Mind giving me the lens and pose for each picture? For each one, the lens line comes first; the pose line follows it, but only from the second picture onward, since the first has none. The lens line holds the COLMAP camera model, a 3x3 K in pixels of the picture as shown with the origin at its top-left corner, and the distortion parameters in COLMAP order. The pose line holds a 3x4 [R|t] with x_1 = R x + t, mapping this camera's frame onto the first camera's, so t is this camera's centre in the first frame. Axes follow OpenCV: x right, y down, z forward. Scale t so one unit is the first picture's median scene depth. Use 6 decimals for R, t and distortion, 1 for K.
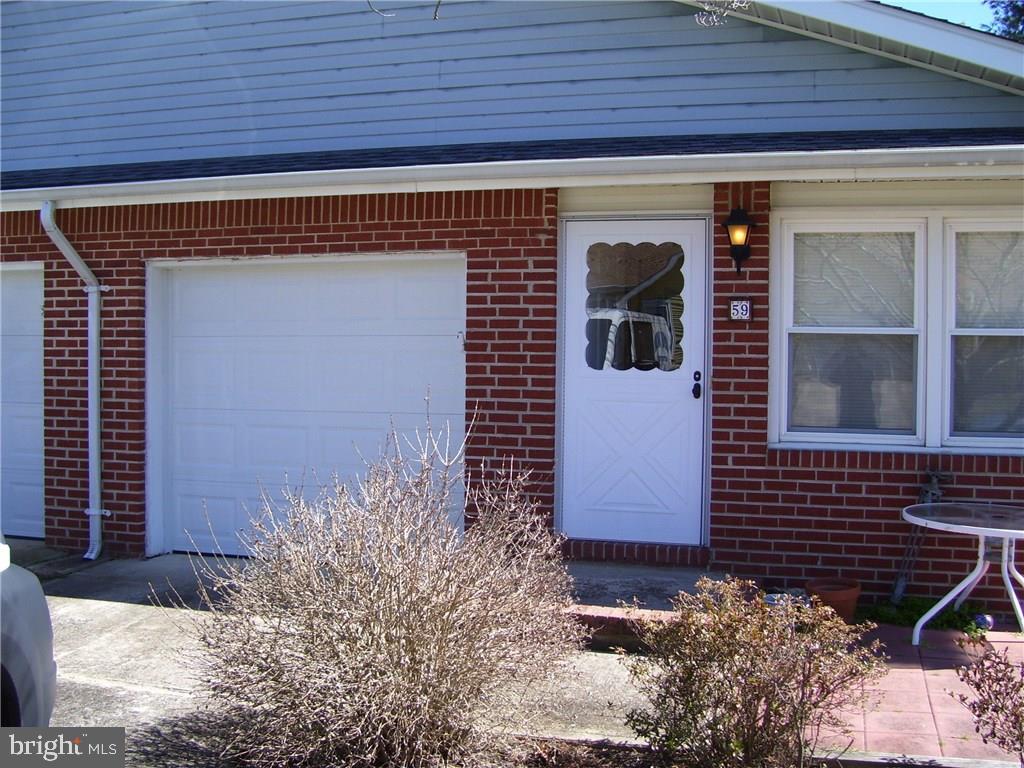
lens RADIAL K [[1125.0, 0, 510.5], [0, 1125.0, 383.5], [0, 0, 1]] dist [-0.158029, 0.000000]
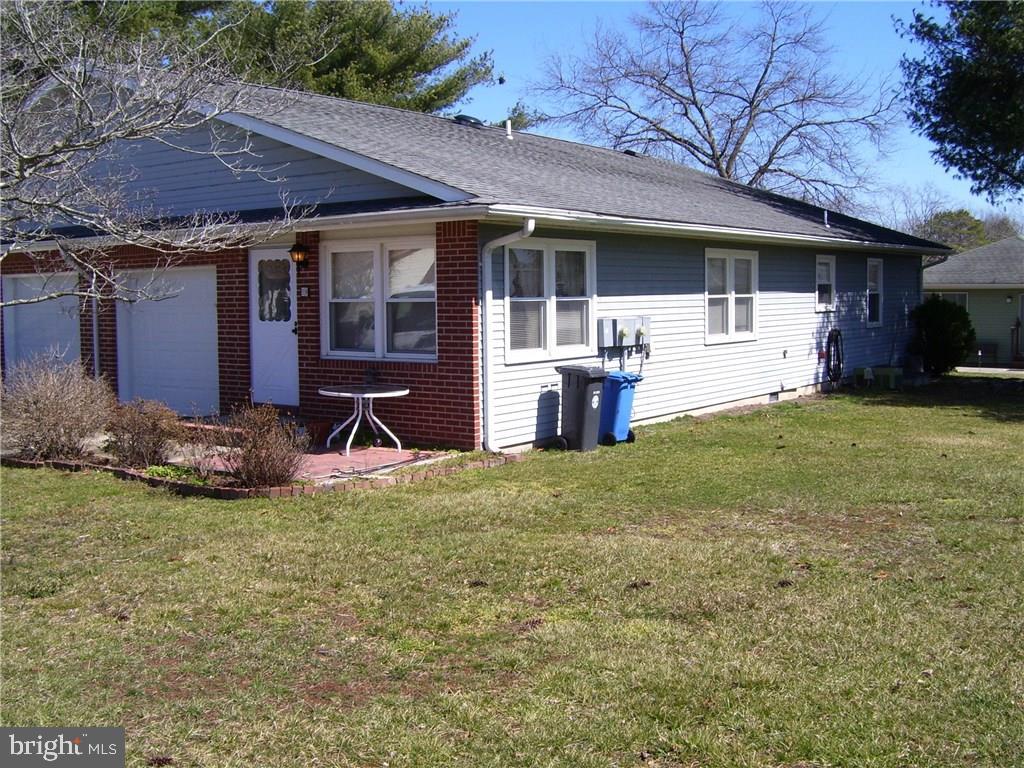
lens RADIAL K [[1125.0, 0, 511.1], [0, 1125.0, 384.3], [0, 0, 1]] dist [-0.158029, 0.000000]
pose [[0.942441, 0.016924, -0.333944, 1.124469], [-0.007628, 0.999547, 0.029128, 0.038209], [0.334285, -0.024905, 0.942143, -0.742878]]
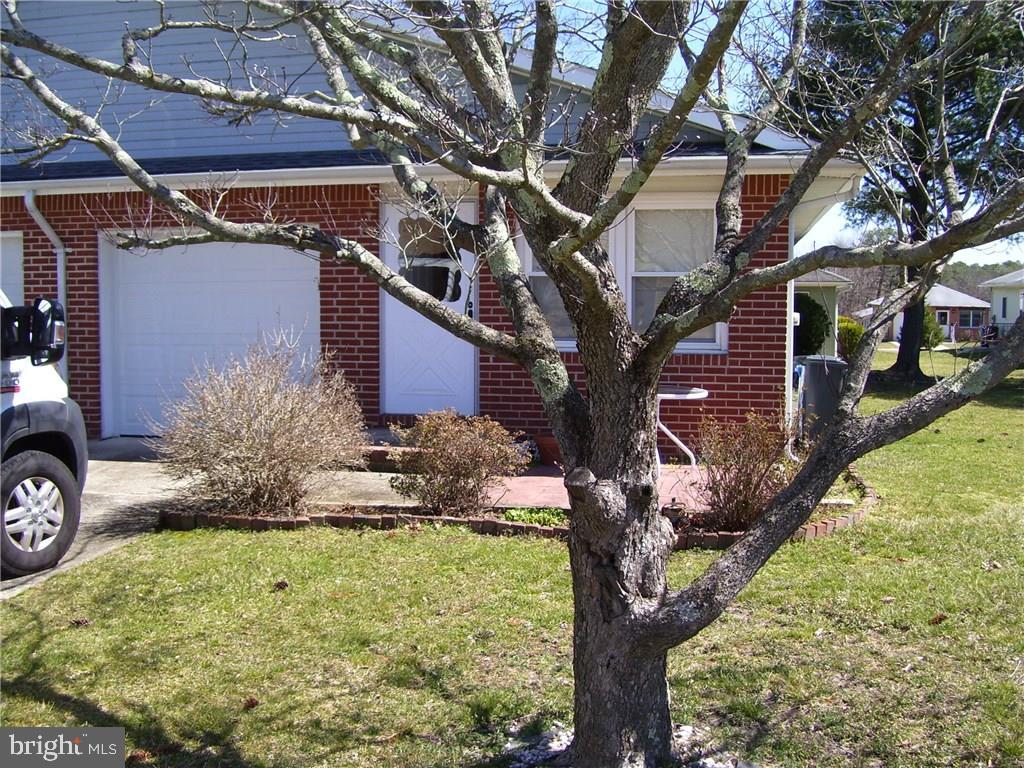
lens RADIAL K [[1125.0, 0, 512.5], [0, 1125.0, 382.9], [0, 0, 1]] dist [-0.158029, 0.000000]
pose [[0.996248, -0.014133, 0.085384, 0.083476], [0.010144, 0.998844, 0.046978, 0.025745], [-0.085949, -0.045936, 0.995240, -0.491305]]
